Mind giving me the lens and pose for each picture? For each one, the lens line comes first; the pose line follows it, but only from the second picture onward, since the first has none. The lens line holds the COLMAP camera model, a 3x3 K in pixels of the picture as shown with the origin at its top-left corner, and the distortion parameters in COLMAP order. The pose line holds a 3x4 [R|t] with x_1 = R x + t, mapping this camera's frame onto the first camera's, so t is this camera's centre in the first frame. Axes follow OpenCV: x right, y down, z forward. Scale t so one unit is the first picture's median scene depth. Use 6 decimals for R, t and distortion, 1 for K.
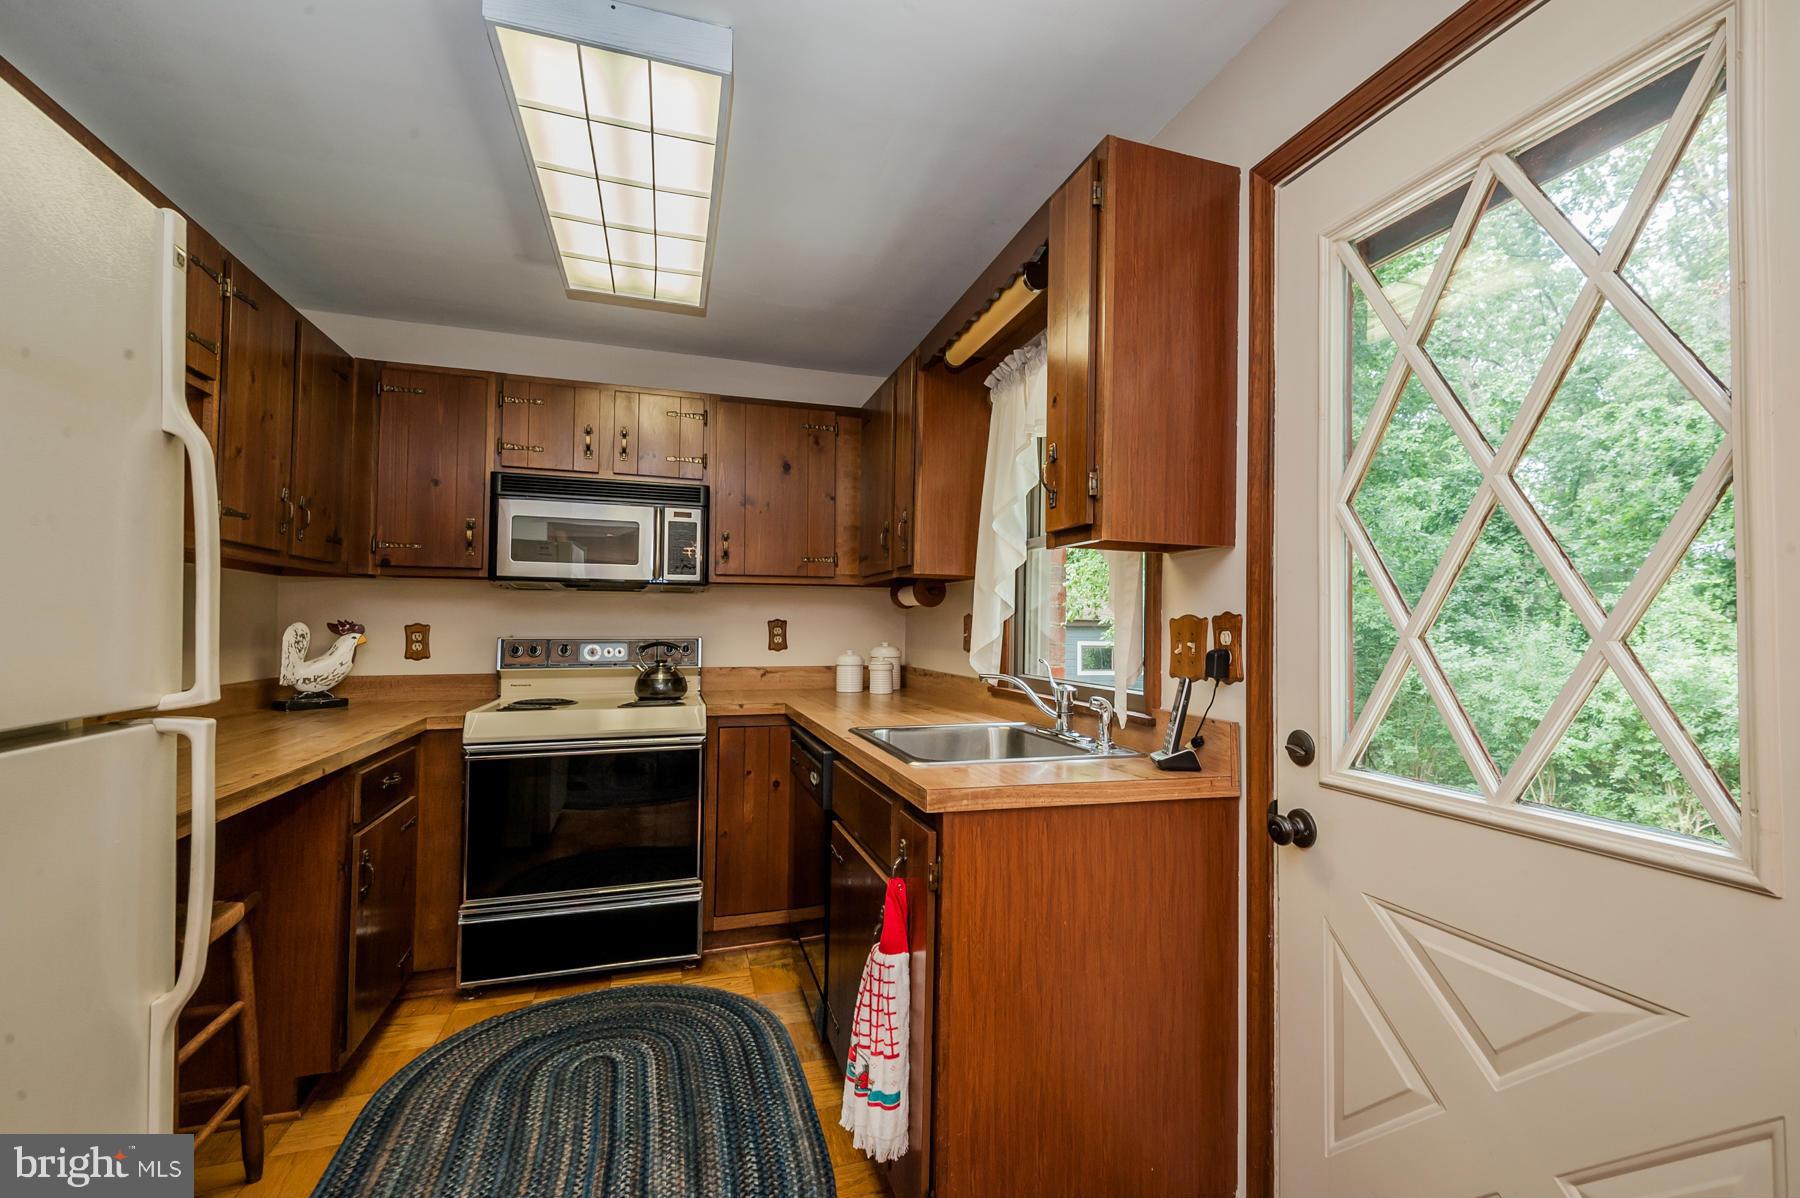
lens RADIAL K [[798.4, 0, 917.4], [0, 798.4, 601.3], [0, 0, 1]] dist [0.038302, -0.021425]
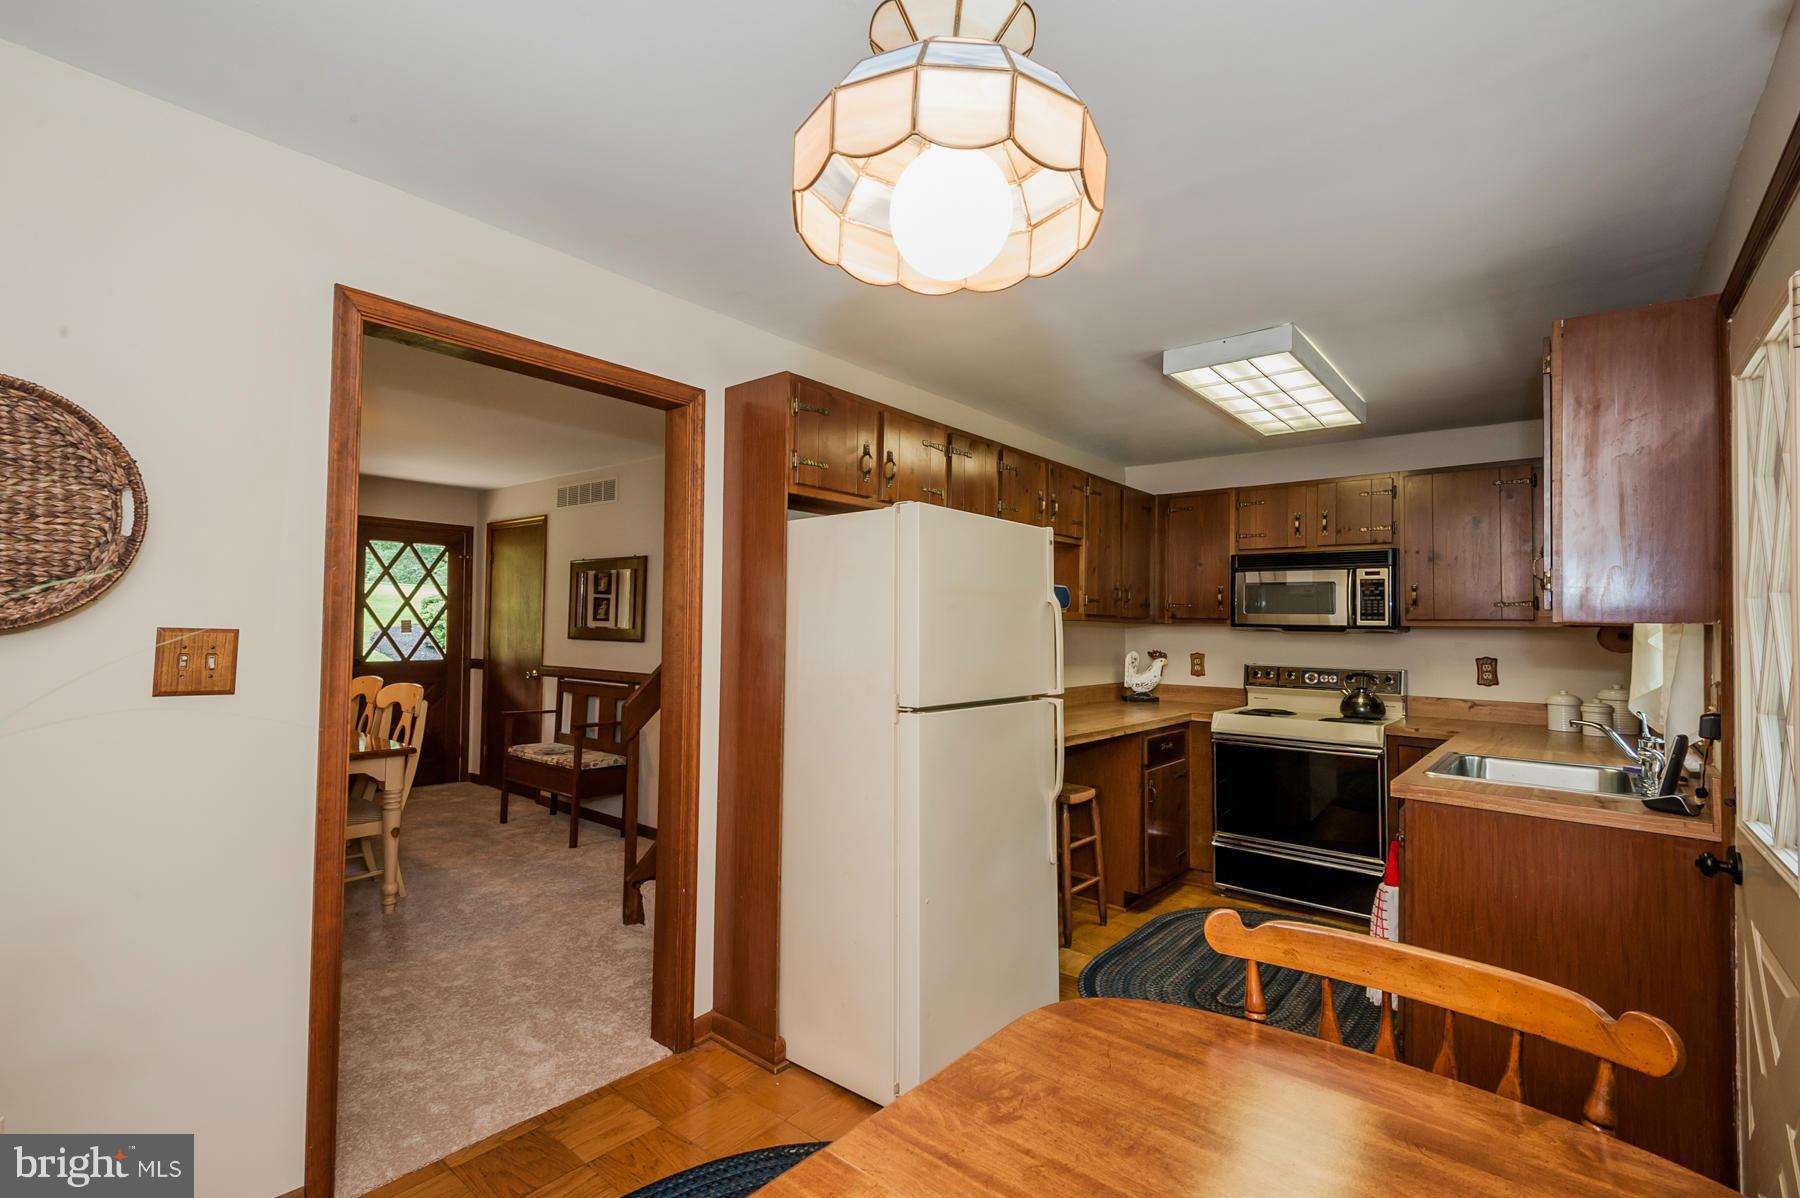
lens RADIAL K [[789.5, 0, 887.0], [0, 789.5, 597.3], [0, 0, 1]] dist [0.044738, -0.037122]
pose [[0.524321, -0.029762, -0.851000, 0.444188], [0.013540, 0.999554, -0.026615, -0.055525], [0.851413, 0.002432, 0.524491, -0.369384]]
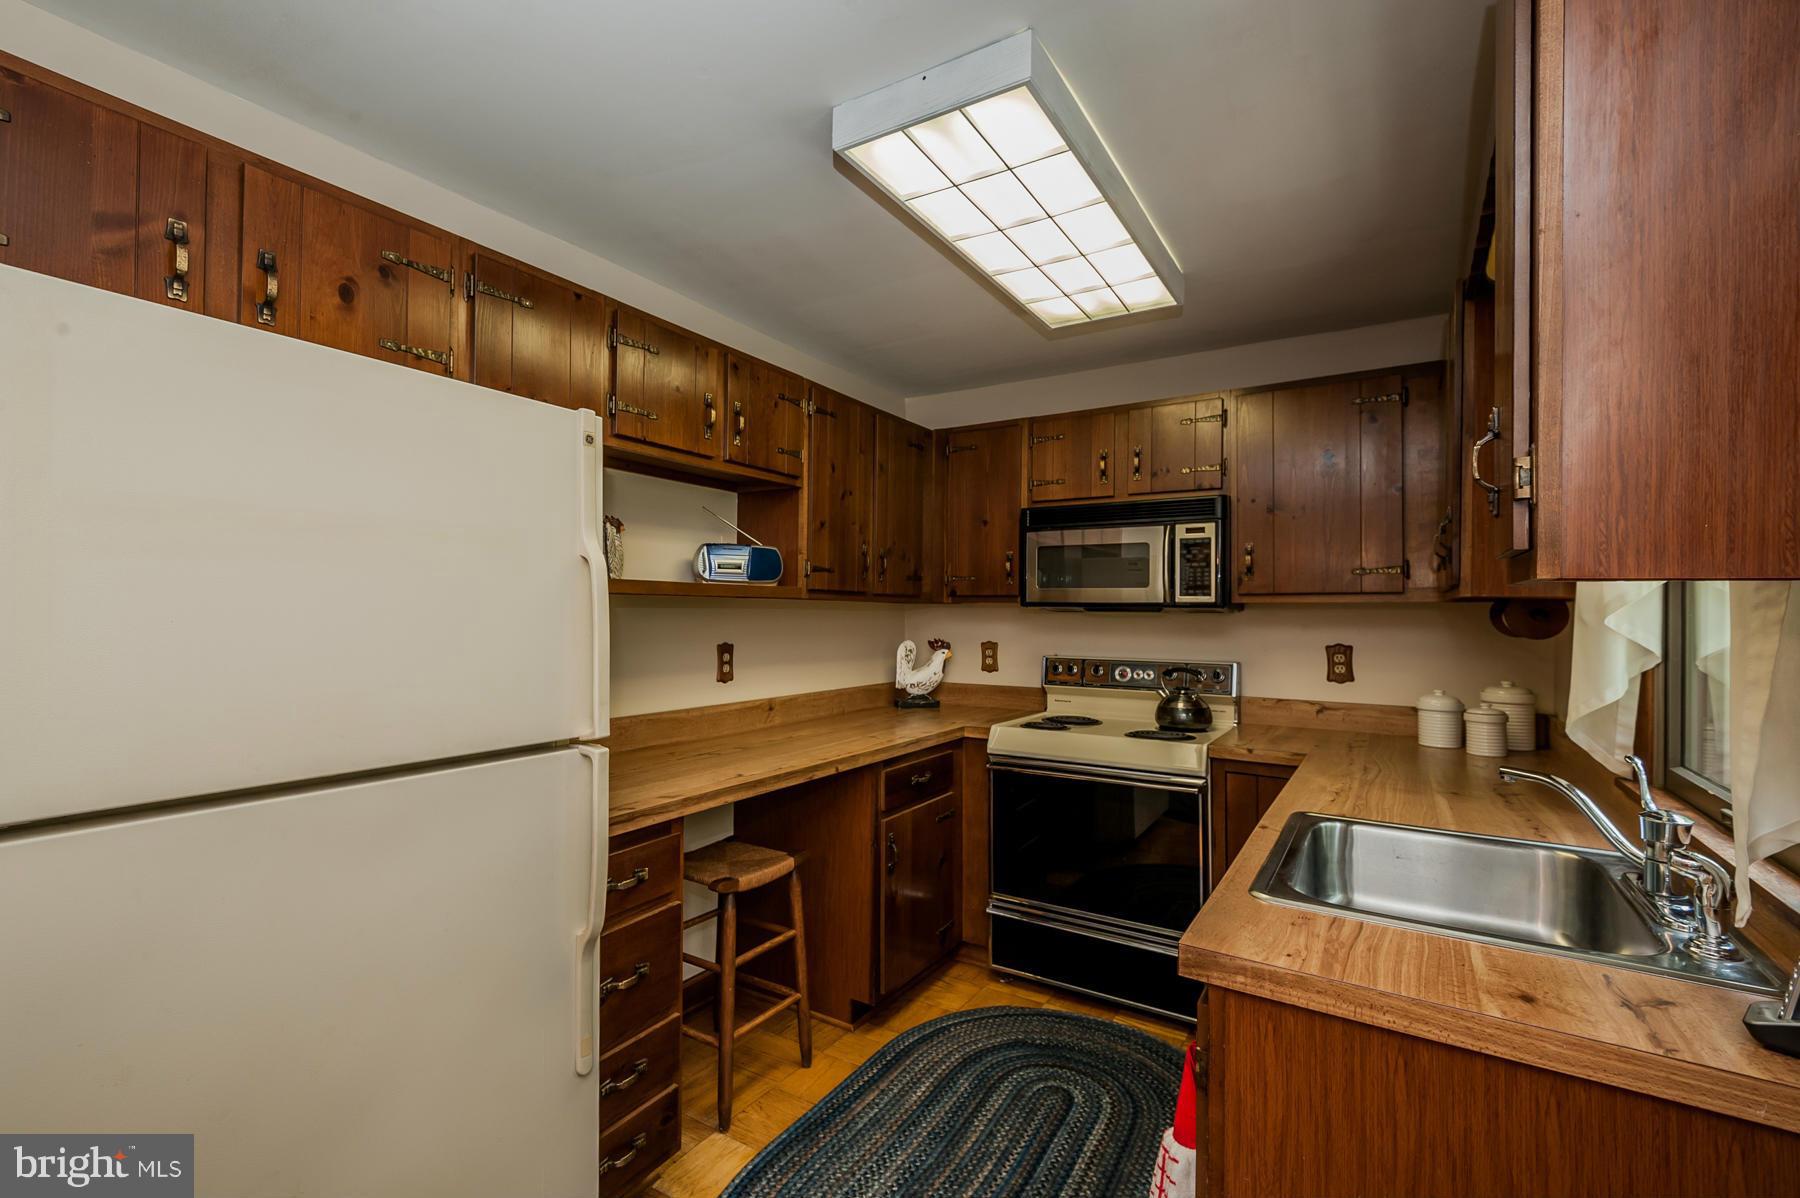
lens RADIAL K [[789.5, 0, 887.0], [0, 789.5, 597.3], [0, 0, 1]] dist [0.044738, -0.037122]
pose [[0.642432, -0.017398, -0.766145, 0.204478], [0.020390, 0.999776, -0.005607, -0.039831], [0.766071, -0.012019, 0.642643, 0.174196]]
